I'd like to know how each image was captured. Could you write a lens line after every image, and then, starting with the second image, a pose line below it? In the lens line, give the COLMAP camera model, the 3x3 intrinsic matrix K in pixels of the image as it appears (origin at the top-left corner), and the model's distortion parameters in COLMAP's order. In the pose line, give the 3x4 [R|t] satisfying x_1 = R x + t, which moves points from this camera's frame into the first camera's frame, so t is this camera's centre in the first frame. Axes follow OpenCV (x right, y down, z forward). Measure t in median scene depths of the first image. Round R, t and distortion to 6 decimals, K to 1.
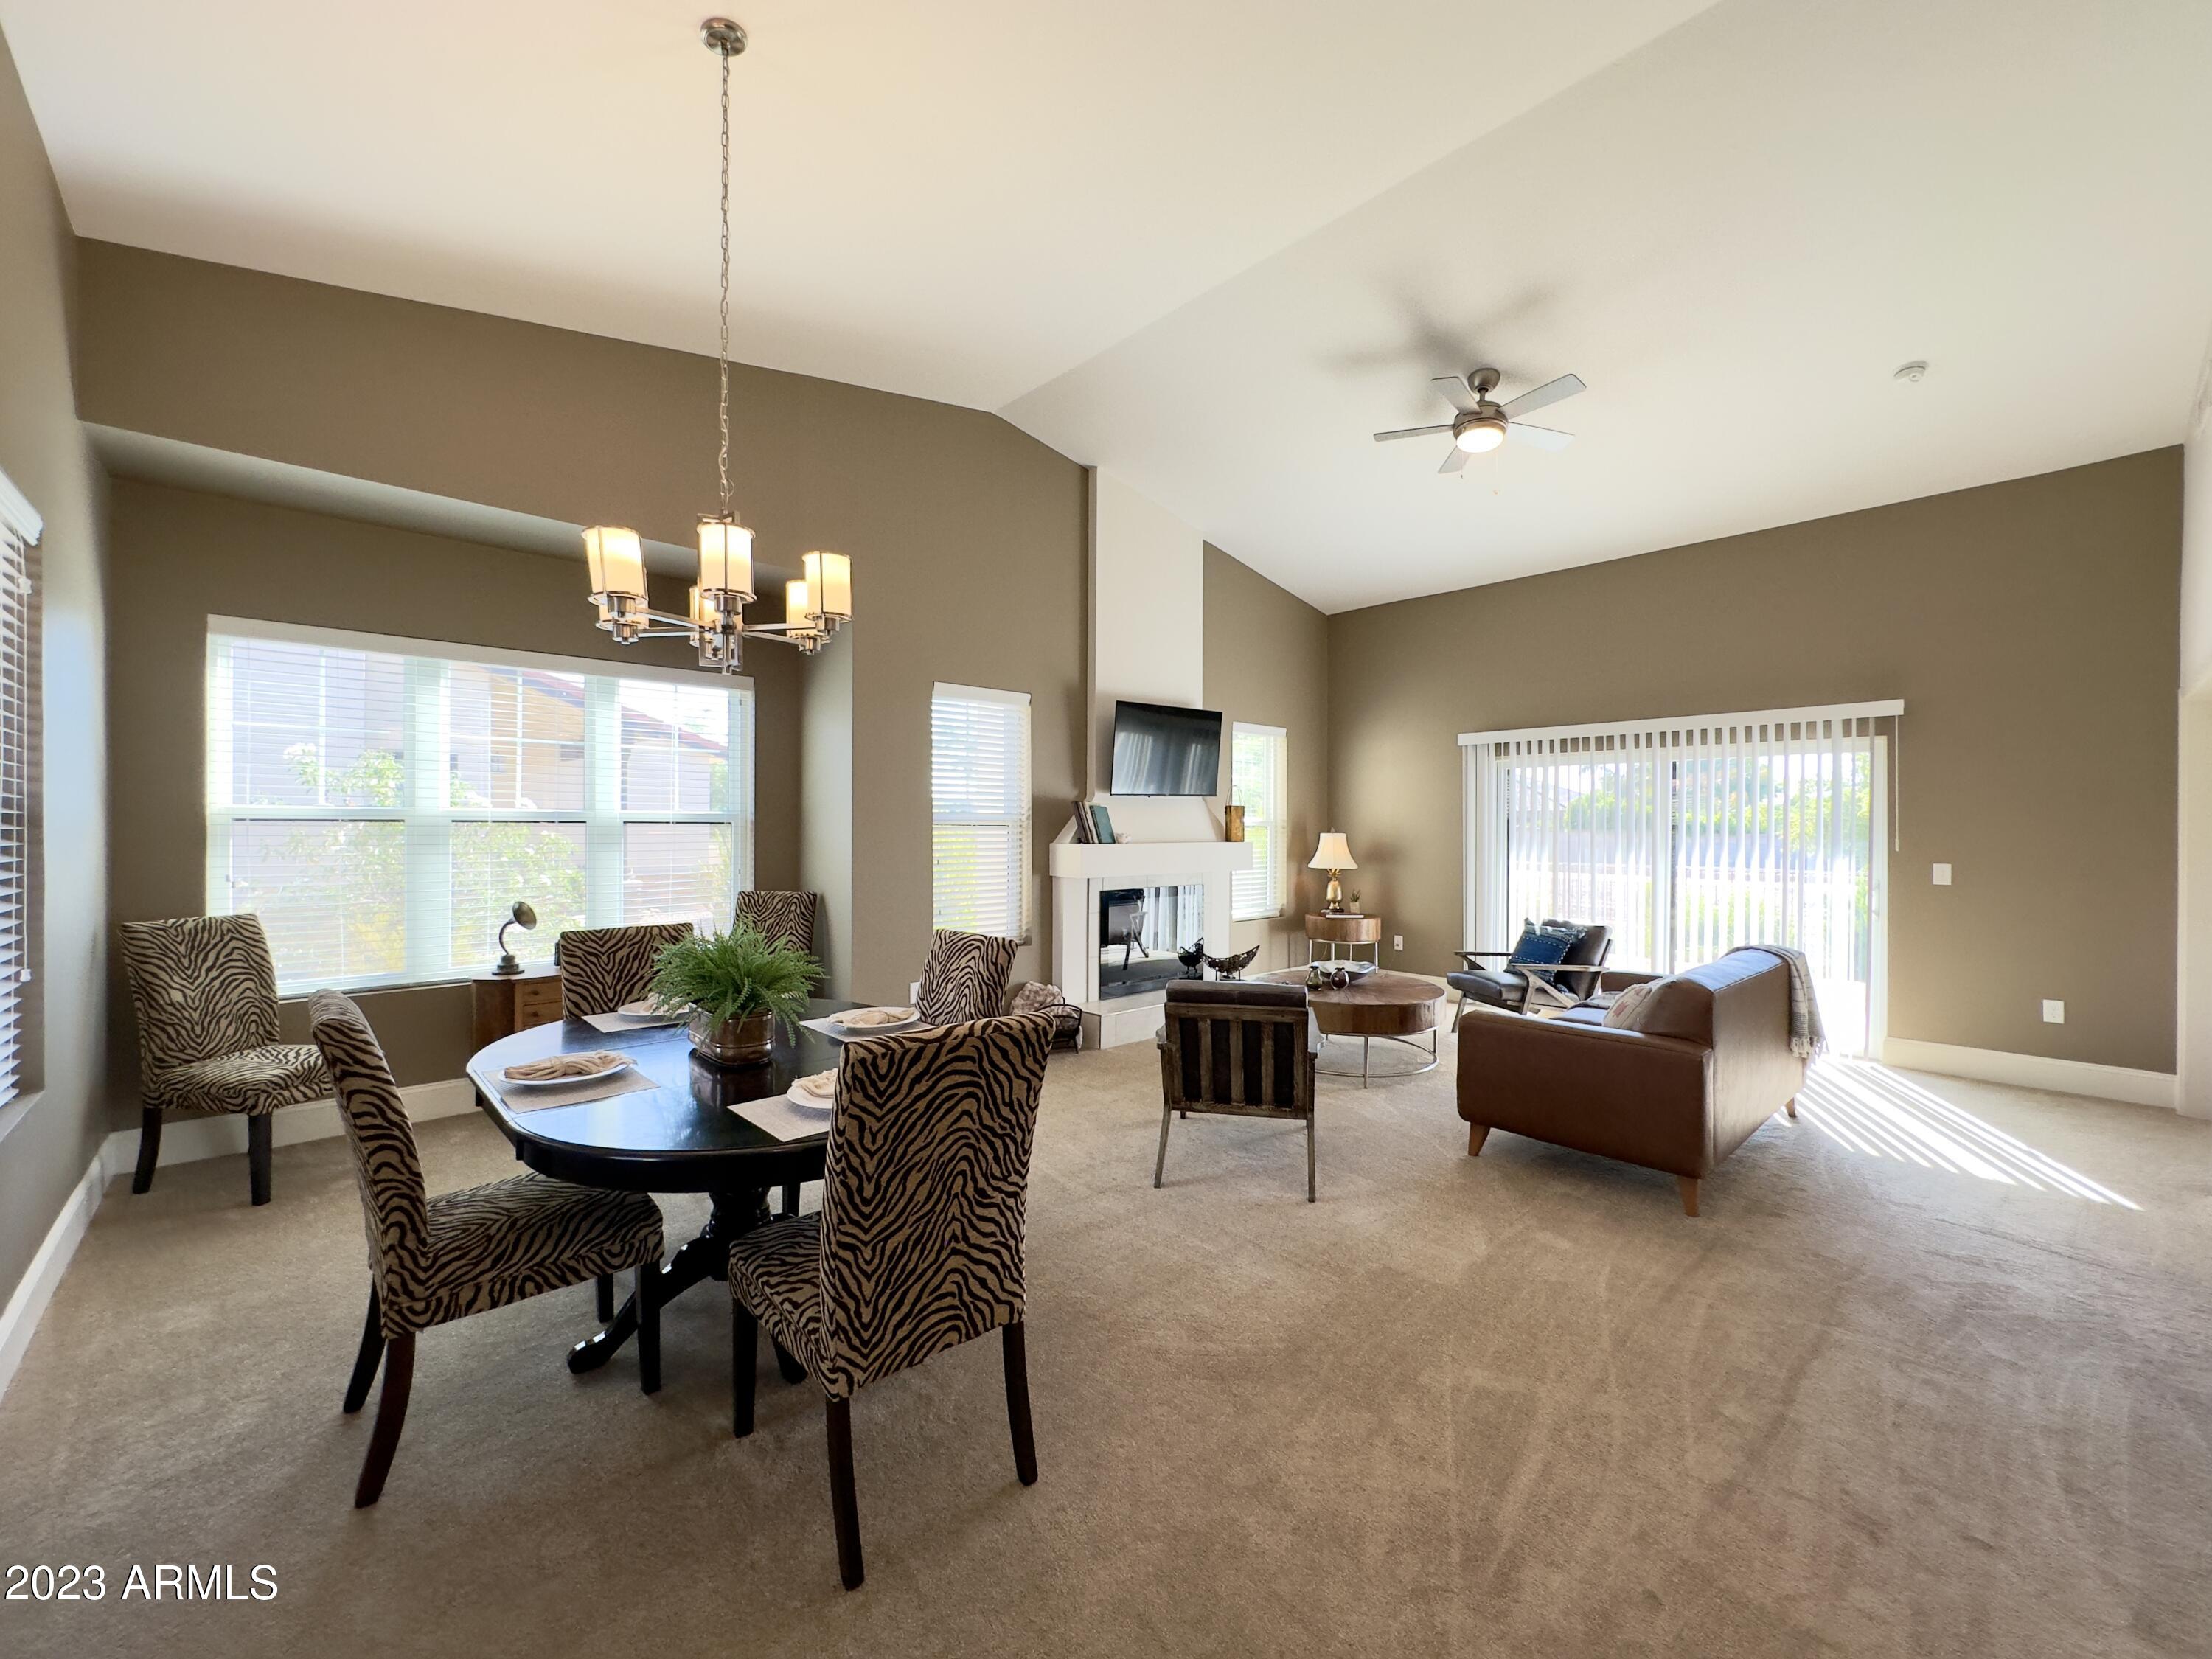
lens RADIAL K [[885.2, 0, 1106.0], [0, 885.2, 829.5], [0, 0, 1]] dist [0.000193, 0.000128]
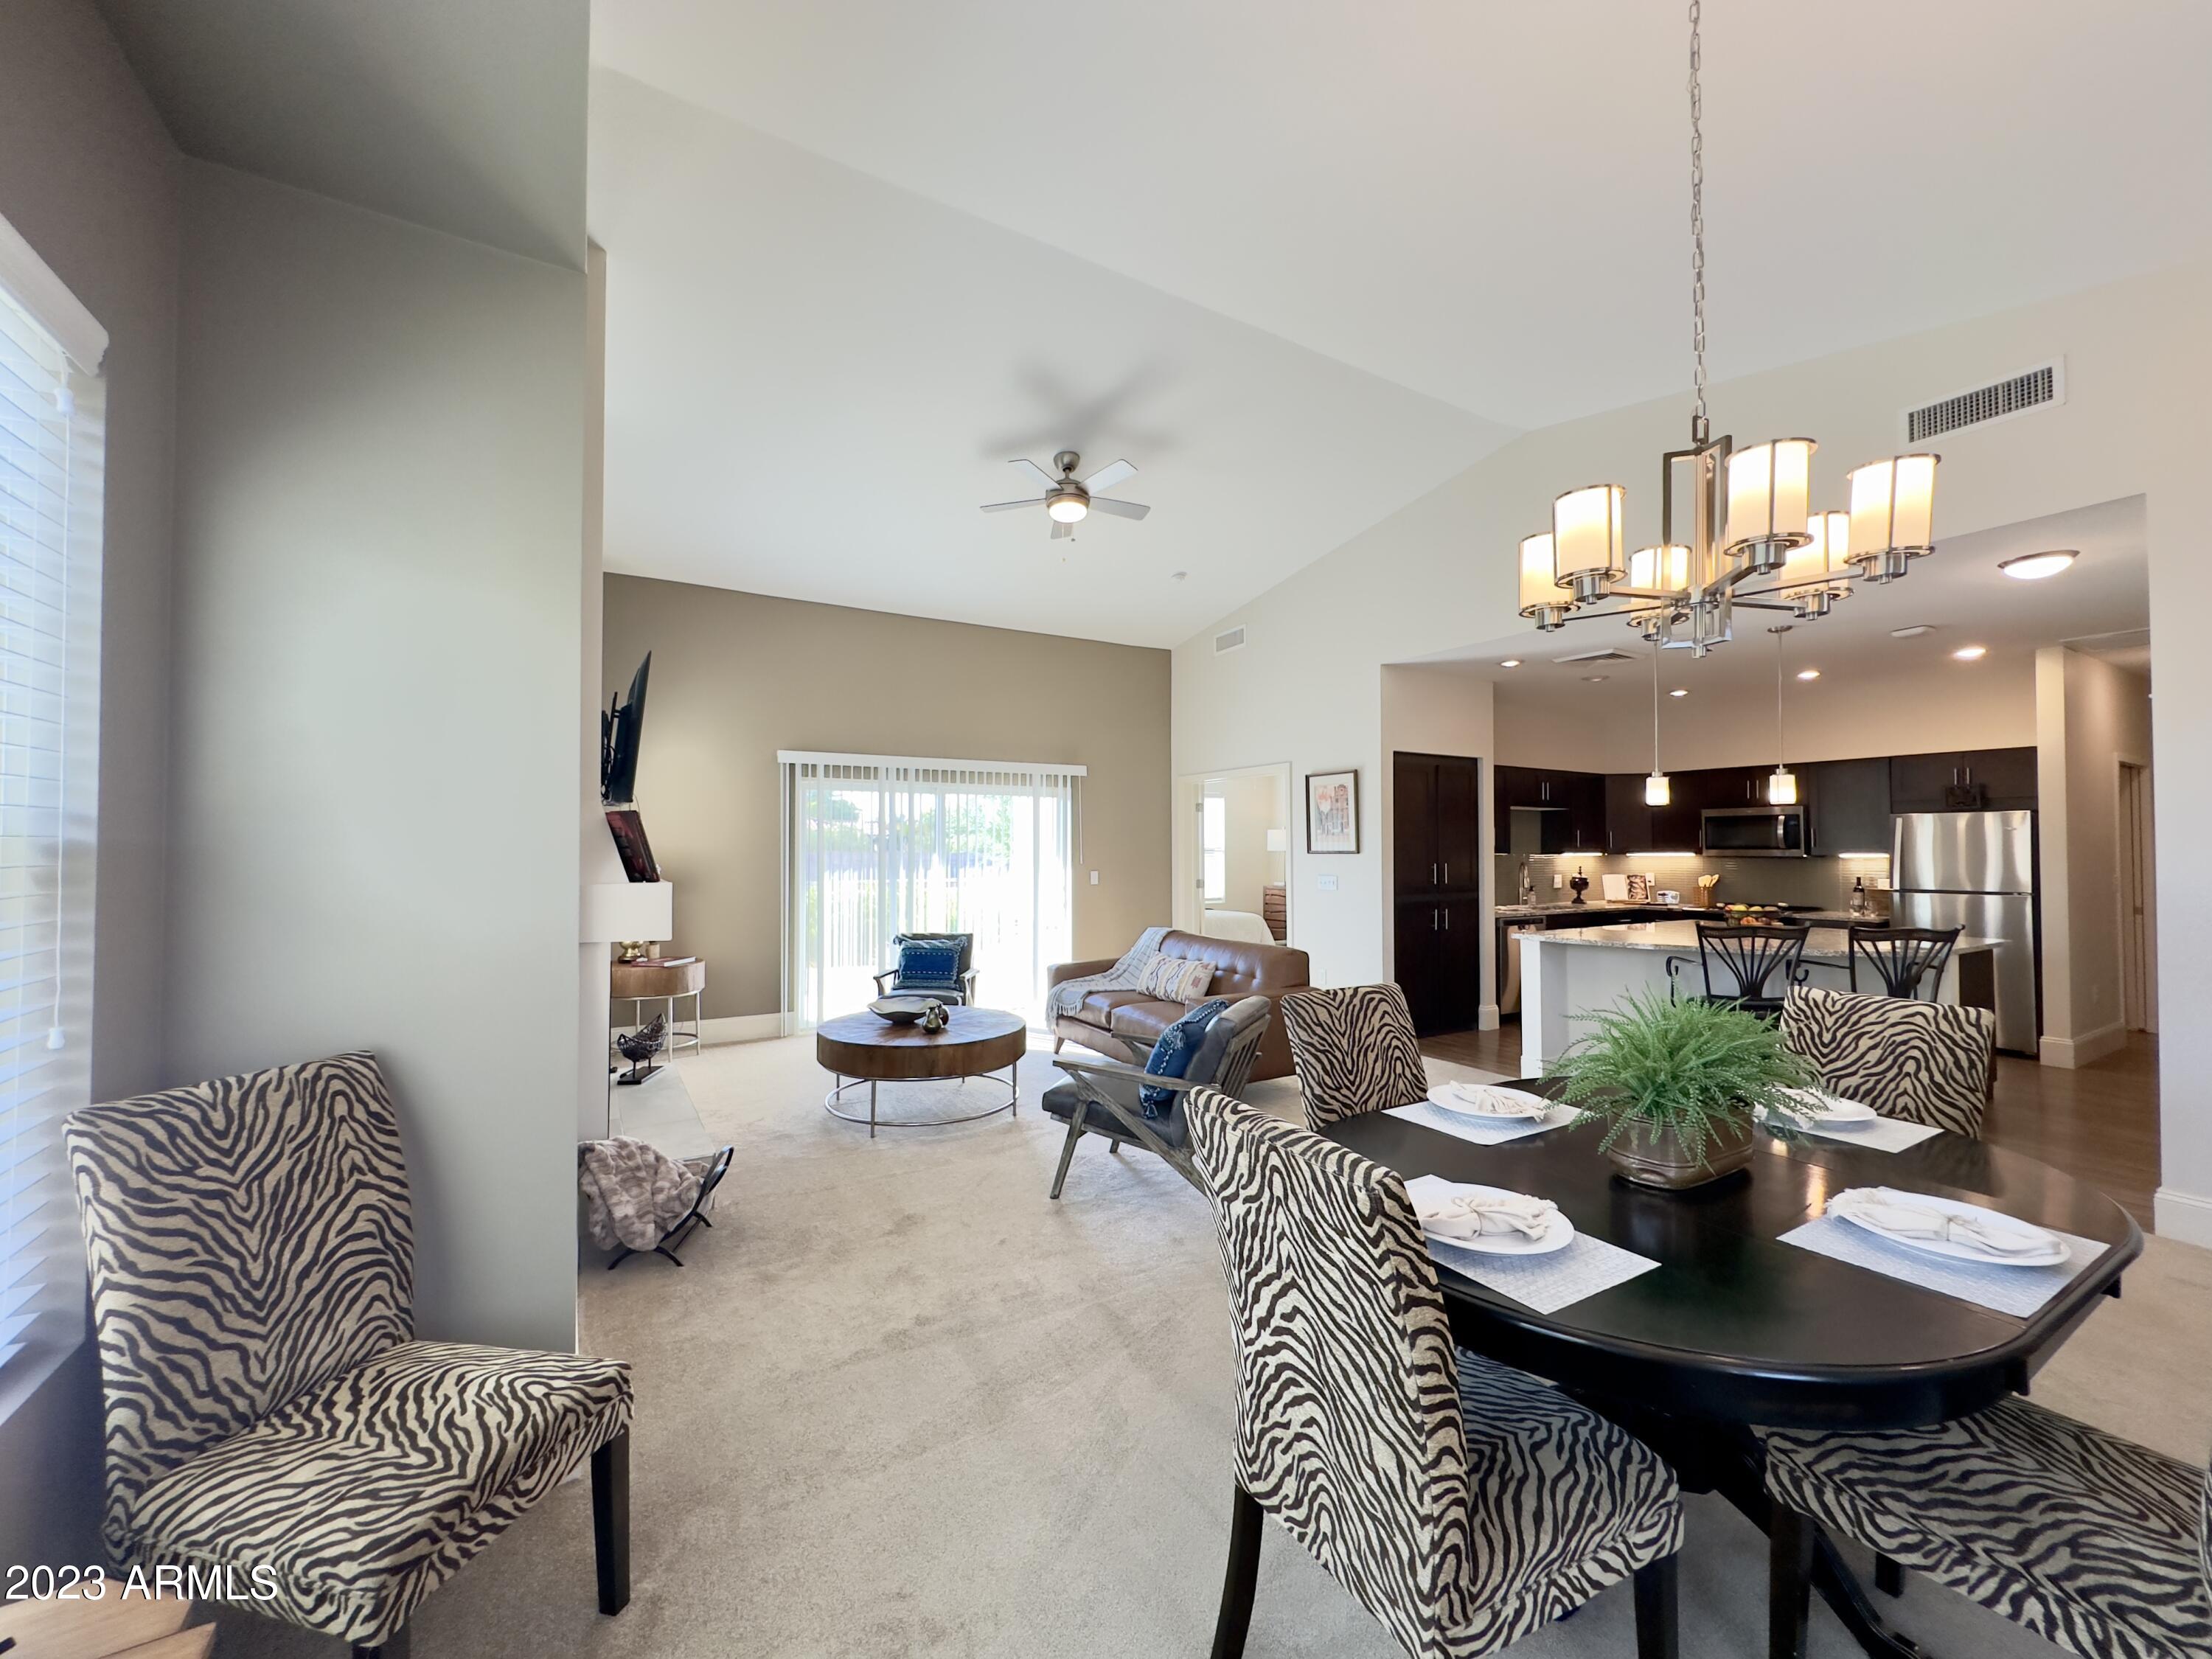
lens RADIAL K [[893.2, 0, 1106.0], [0, 893.2, 829.5], [0, 0, 1]] dist [-0.000475, -0.000082]
pose [[0.200444, 0.014528, 0.979597, -0.997937], [0.004420, 0.999866, -0.015733, -0.014425], [-0.979695, 0.007483, 0.200353, 1.059087]]
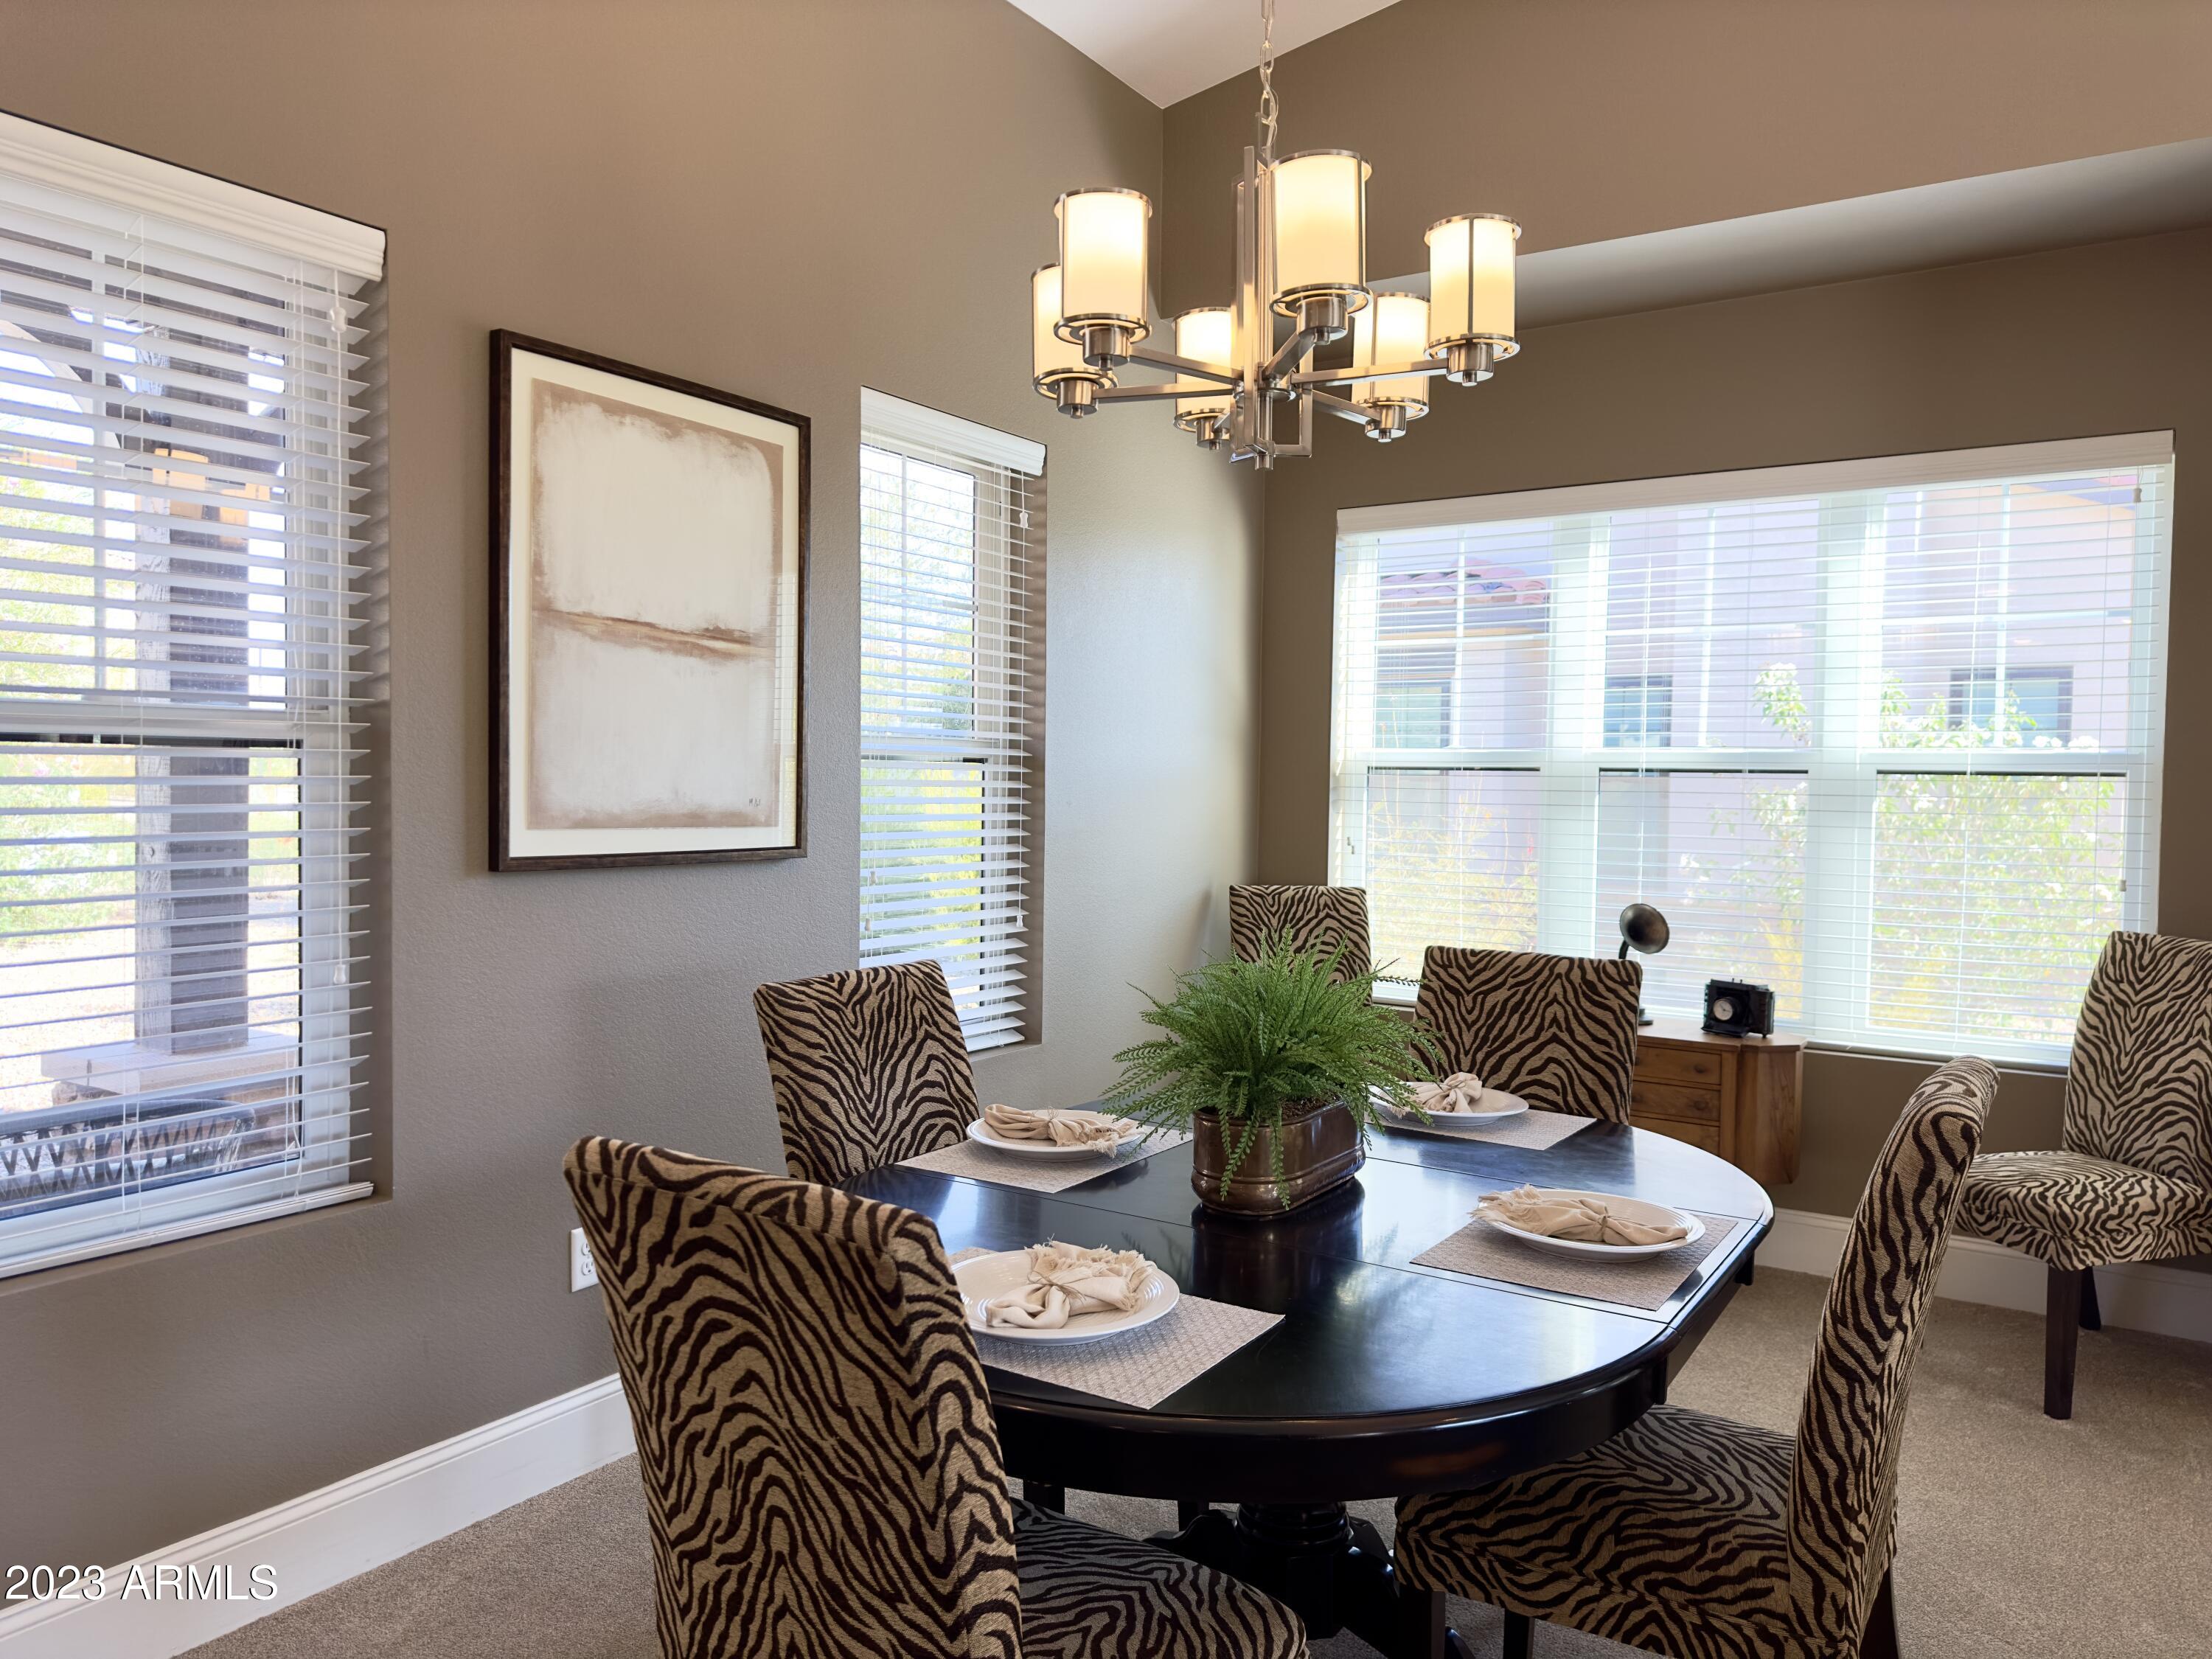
lens RADIAL K [[1561.6, 0, 1047.5], [0, 1561.6, 827.4], [0, 0, 1]] dist [0.269768, -0.456057]
pose [[0.217029, 0.035158, -0.975532, 0.371103], [-0.016660, 0.999339, 0.032310, 0.004162], [0.976023, 0.009240, 0.217471, 0.532035]]
